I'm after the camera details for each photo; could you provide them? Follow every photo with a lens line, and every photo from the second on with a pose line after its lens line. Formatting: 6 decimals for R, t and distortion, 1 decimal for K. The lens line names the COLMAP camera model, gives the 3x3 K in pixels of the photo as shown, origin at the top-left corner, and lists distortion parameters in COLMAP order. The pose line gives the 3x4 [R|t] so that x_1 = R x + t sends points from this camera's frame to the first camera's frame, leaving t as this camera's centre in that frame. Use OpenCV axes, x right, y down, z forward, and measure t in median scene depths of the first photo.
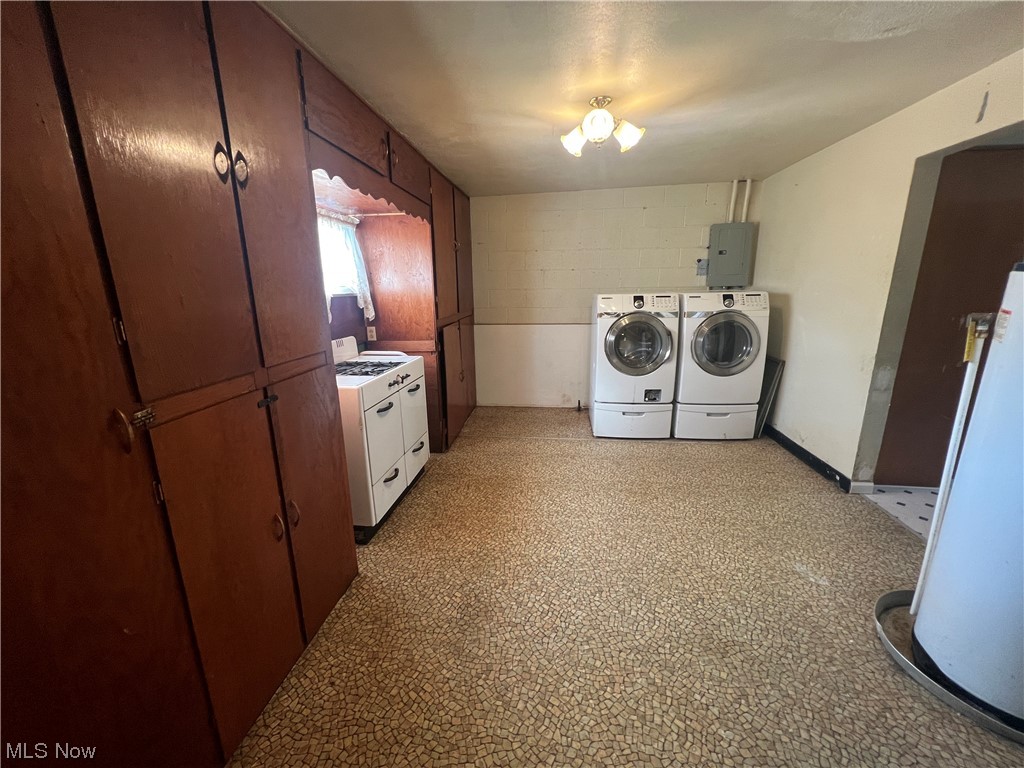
lens RADIAL K [[411.4, 0, 512.0], [0, 411.4, 384.0], [0, 0, 1]] dist [-0.002105, -0.000152]
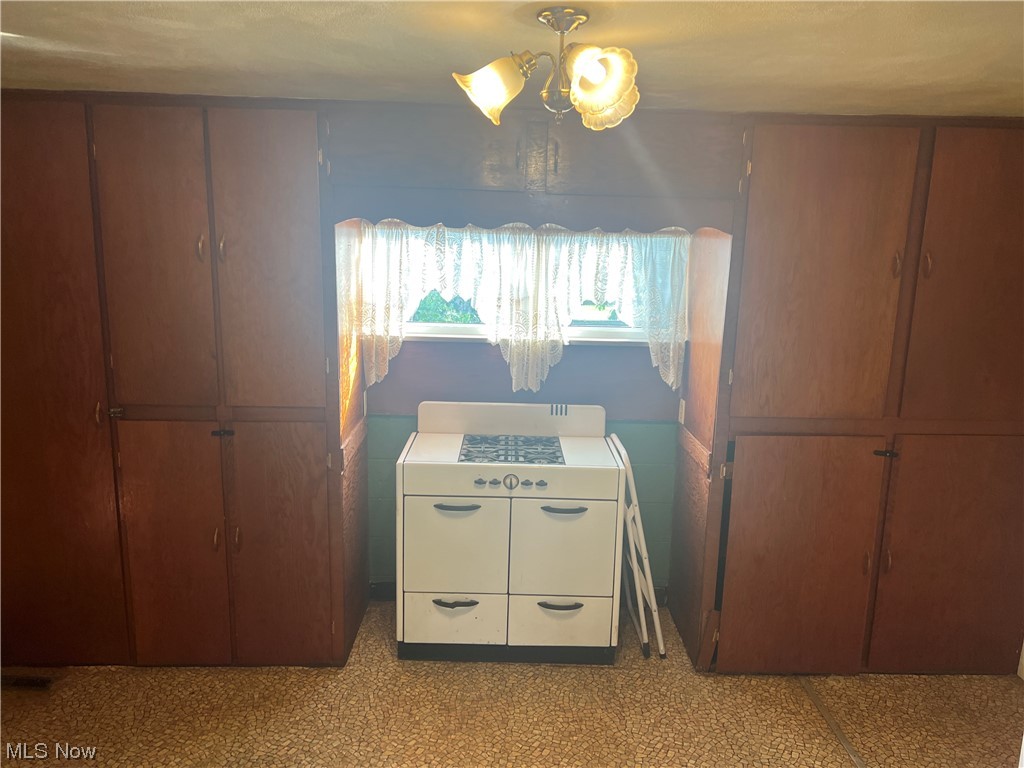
lens RADIAL K [[788.8, 0, 512.0], [0, 788.8, 384.0], [0, 0, 1]] dist [0.059518, -0.000542]
pose [[0.120129, 0.198923, -0.972625, 0.913759], [-0.249379, 0.954352, 0.164385, -0.362493], [0.960926, 0.222805, 0.164252, 0.737194]]
